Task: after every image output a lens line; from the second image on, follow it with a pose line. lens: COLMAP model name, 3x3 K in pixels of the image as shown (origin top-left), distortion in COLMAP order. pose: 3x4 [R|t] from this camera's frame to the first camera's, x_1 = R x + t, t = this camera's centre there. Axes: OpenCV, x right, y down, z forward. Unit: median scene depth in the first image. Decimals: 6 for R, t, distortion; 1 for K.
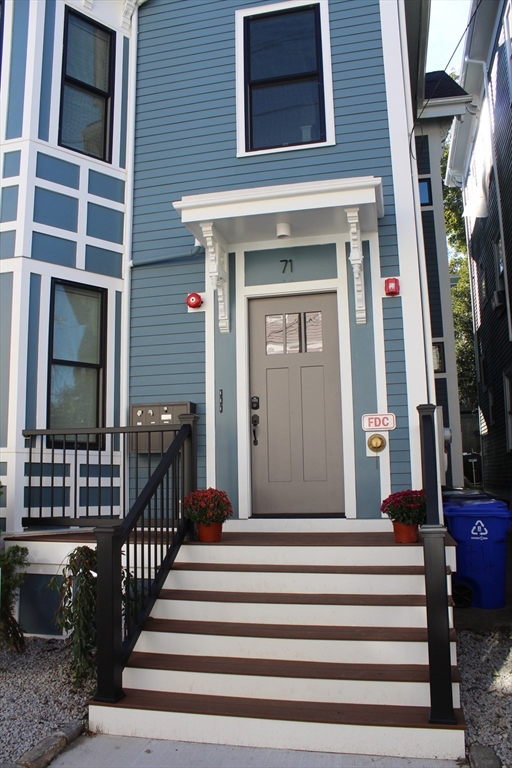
lens RADIAL K [[629.9, 0, 256.4], [0, 629.9, 385.2], [0, 0, 1]] dist [-0.153270, 0.122838]
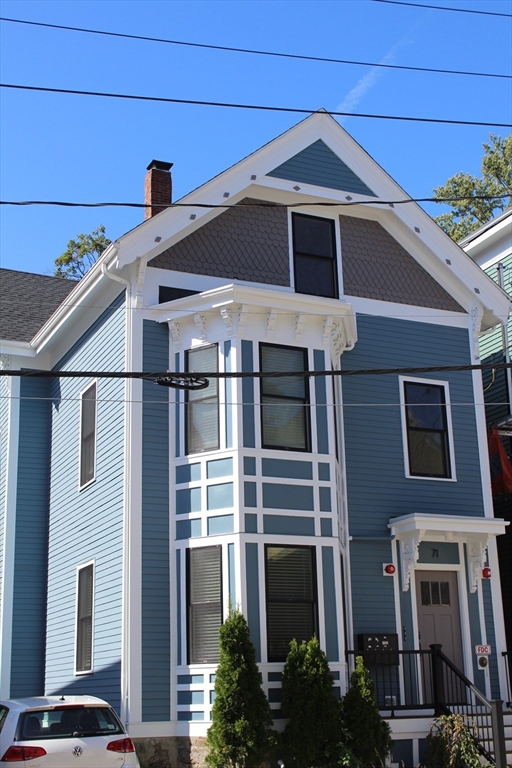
lens RADIAL K [[1033.2, 0, 255.7], [0, 1033.2, 384.7], [0, 0, 1]] dist [-0.014717, 0.000000]
pose [[0.777754, 0.178830, 0.602593, -2.141208], [-0.080816, 0.979168, -0.186278, -0.079217], [-0.623352, 0.096179, 0.776004, -0.926362]]
